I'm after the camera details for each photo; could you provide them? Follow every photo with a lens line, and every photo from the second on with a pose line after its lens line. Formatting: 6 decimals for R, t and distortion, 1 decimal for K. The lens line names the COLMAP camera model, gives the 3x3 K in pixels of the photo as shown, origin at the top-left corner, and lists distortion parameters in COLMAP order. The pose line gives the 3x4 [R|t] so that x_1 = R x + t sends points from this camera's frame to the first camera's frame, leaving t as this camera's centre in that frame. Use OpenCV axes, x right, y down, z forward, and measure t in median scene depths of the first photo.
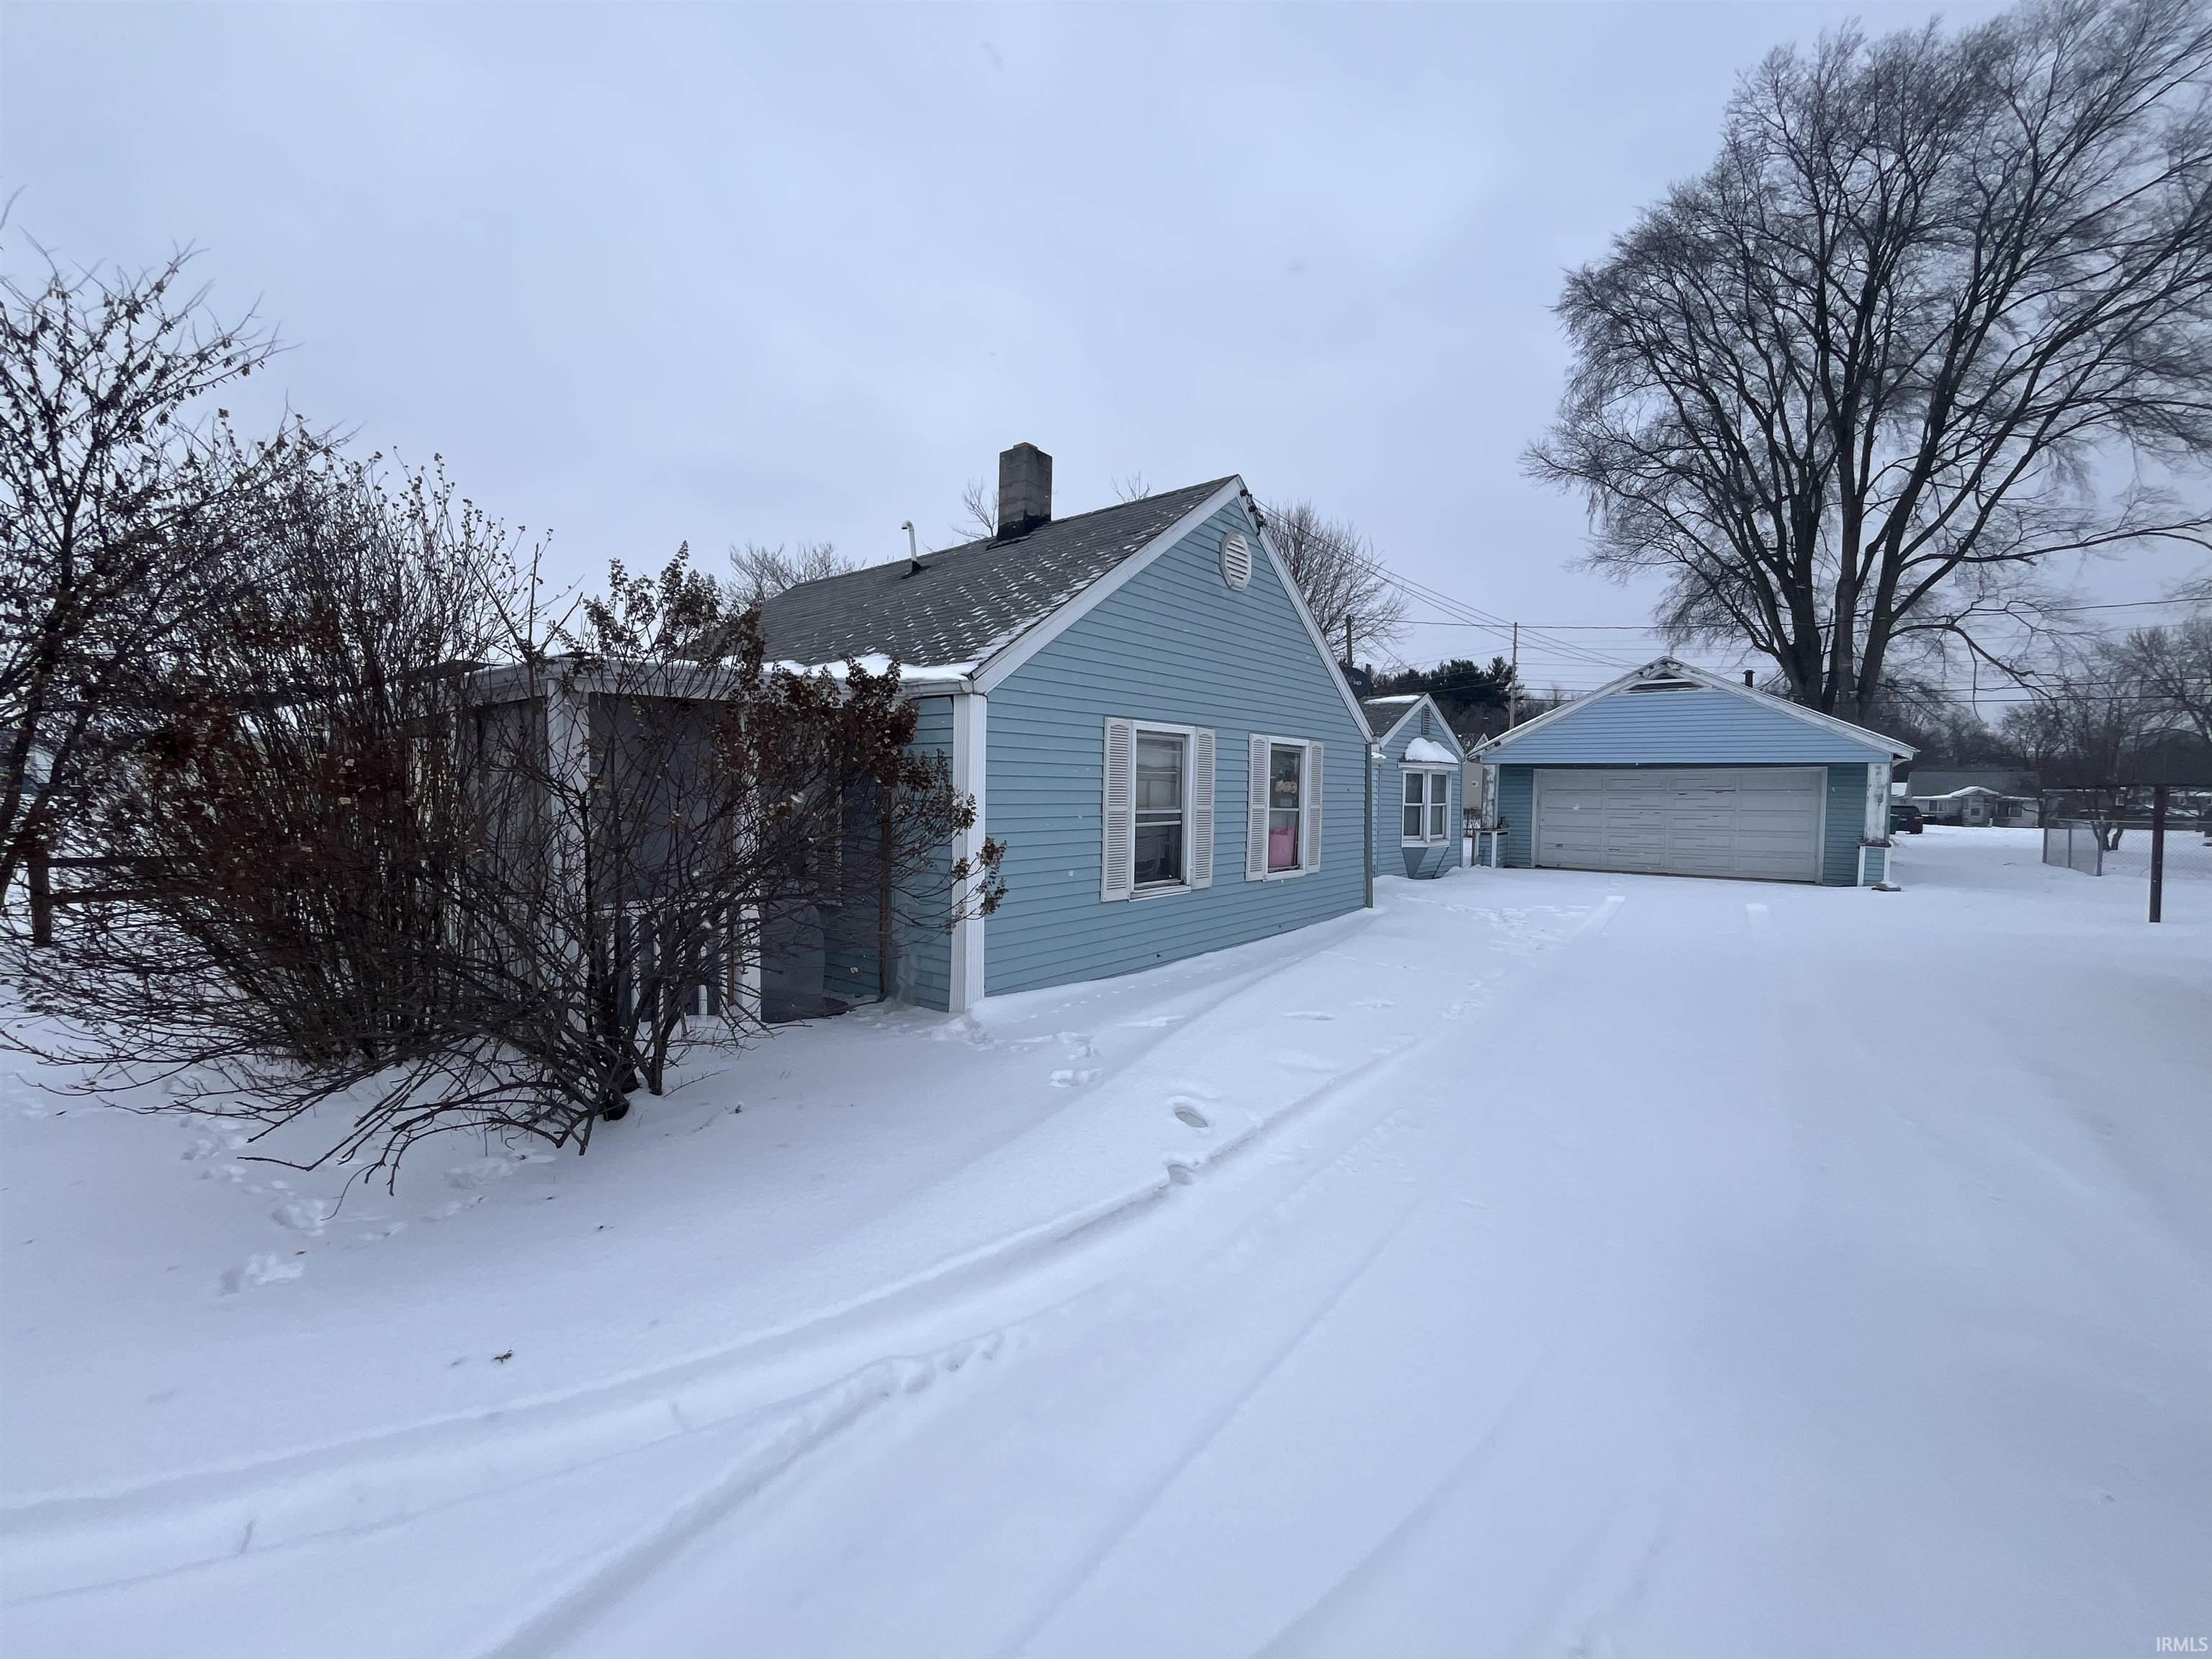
lens RADIAL K [[878.9, 0, 1106.0], [0, 878.9, 829.5], [0, 0, 1]] dist [0.000826, 0.000109]
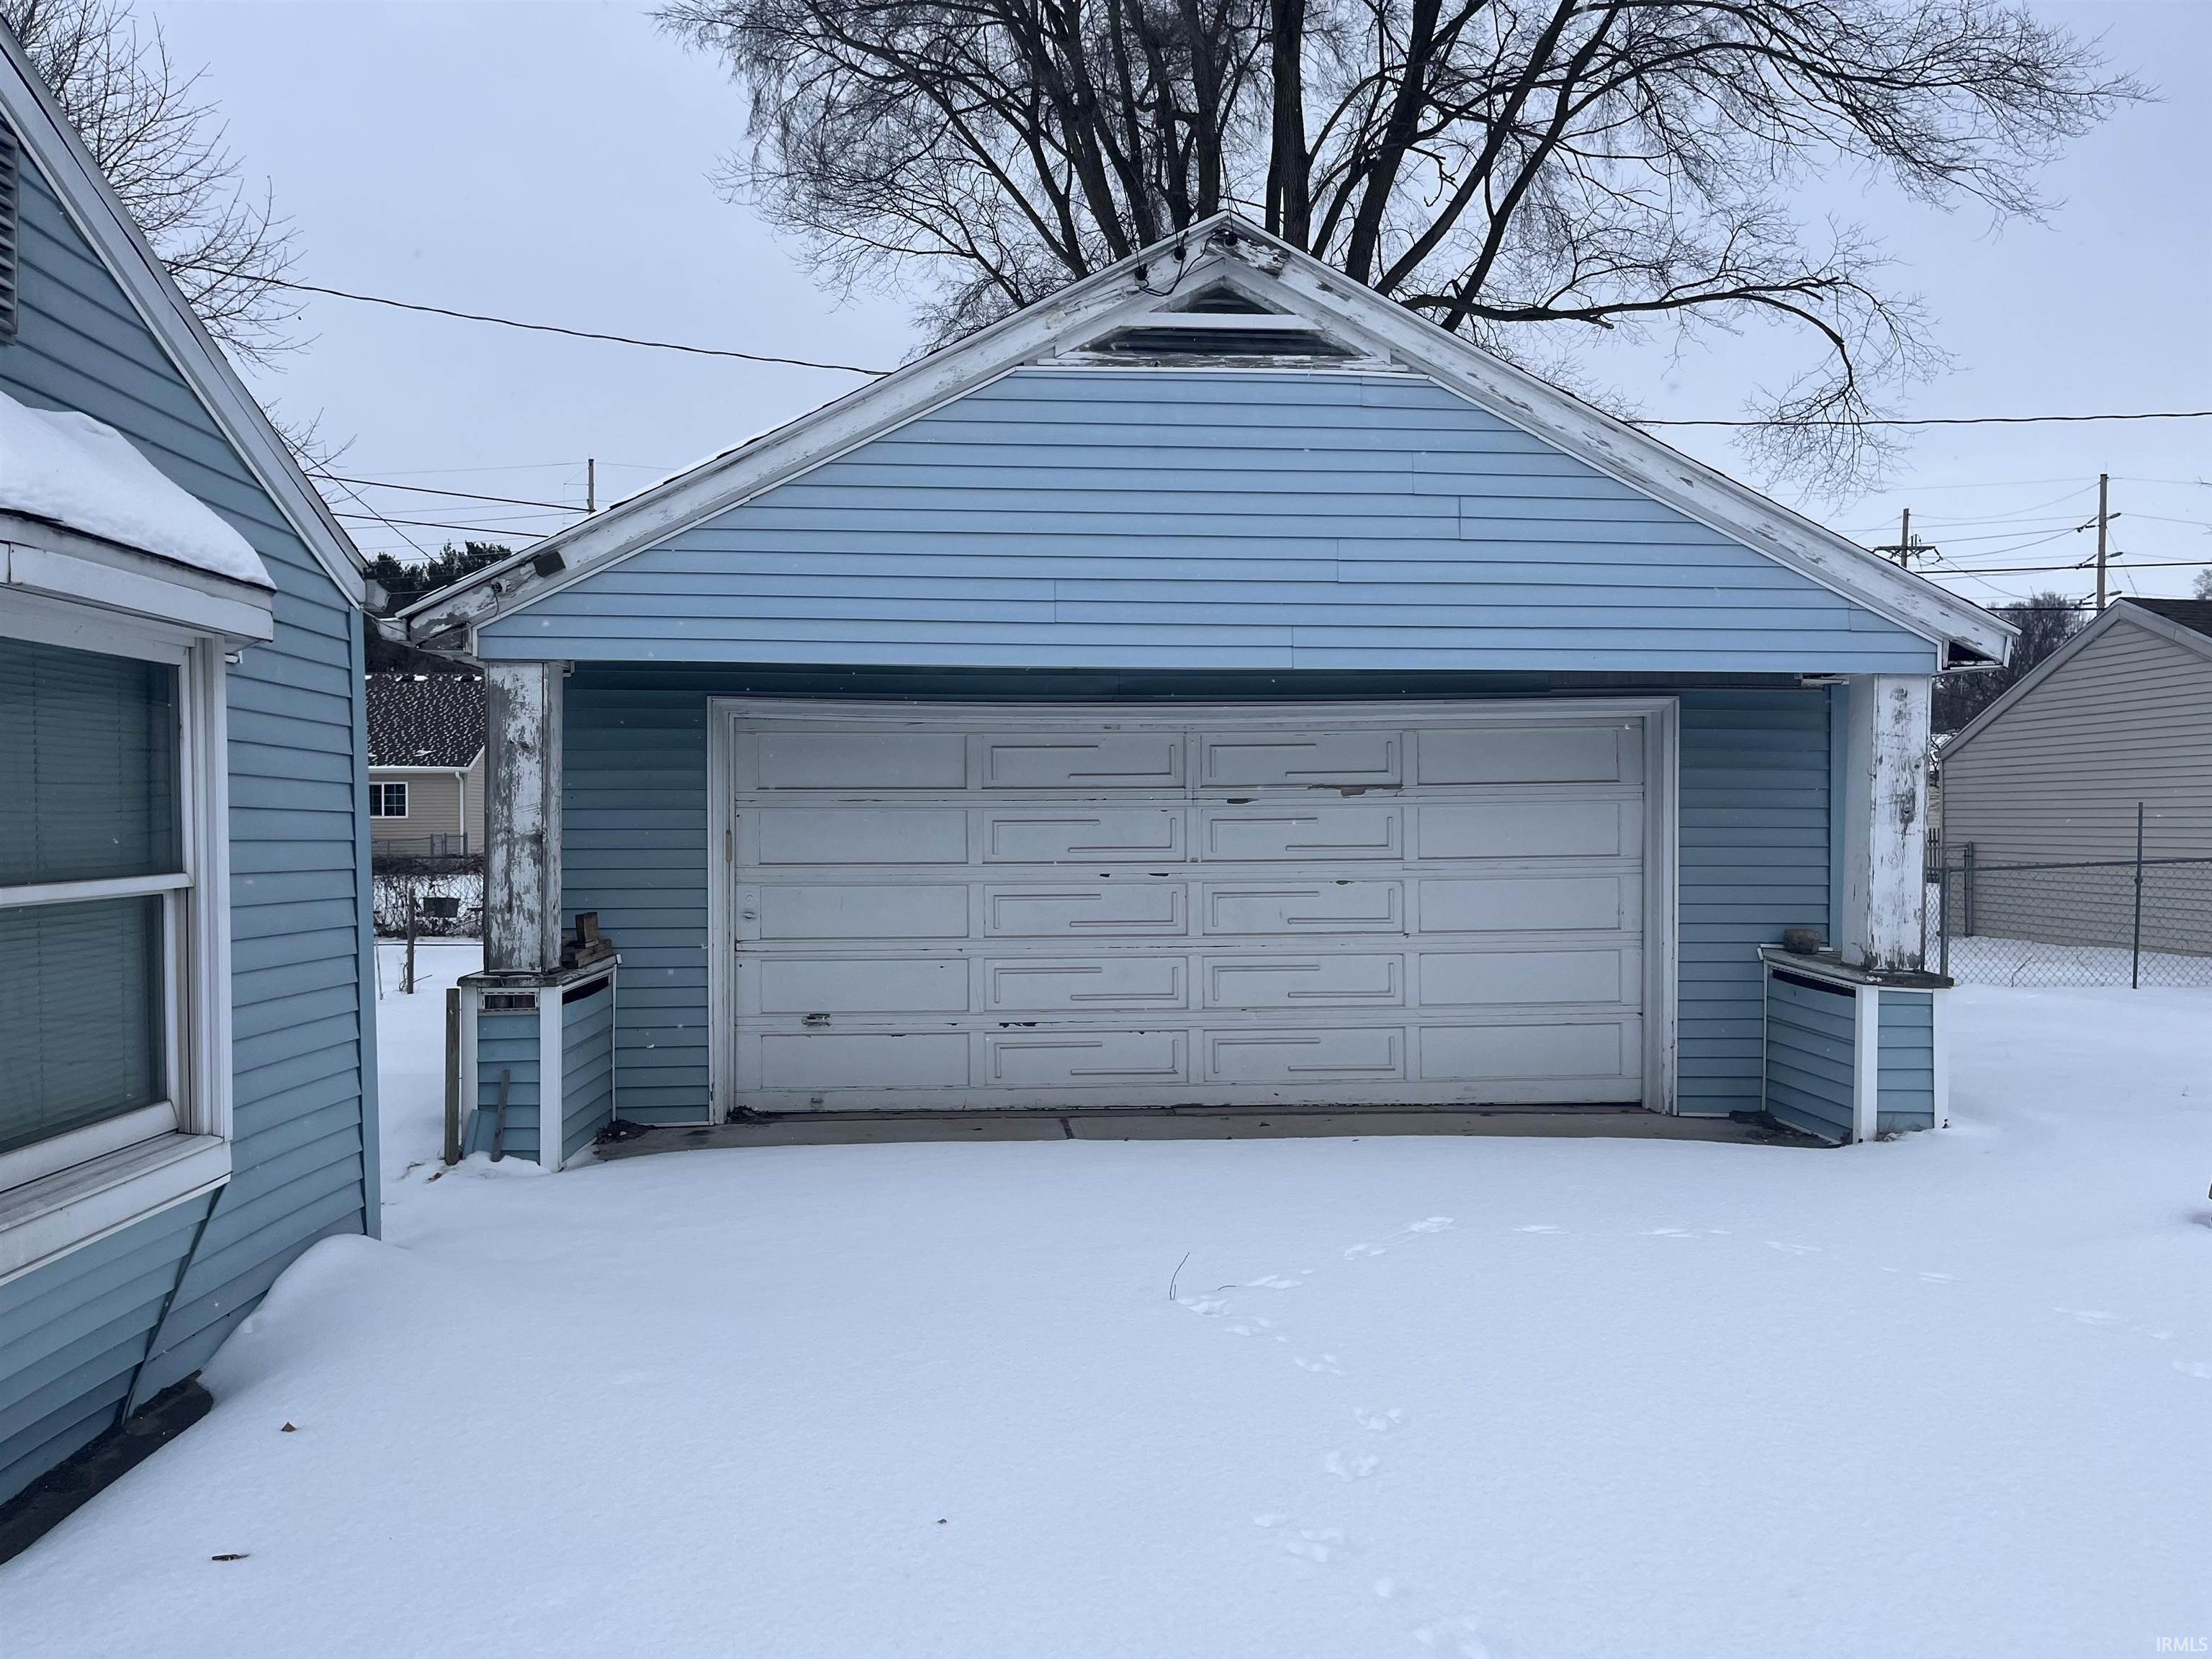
lens RADIAL K [[1687.8, 0, 1106.0], [0, 1687.8, 829.5], [0, 0, 1]] dist [0.002236, -0.001752]
pose [[0.745797, -0.017085, 0.665954, 0.289887], [0.038503, 0.999105, -0.017486, -0.024099], [-0.665059, 0.038682, 0.745788, 0.646873]]
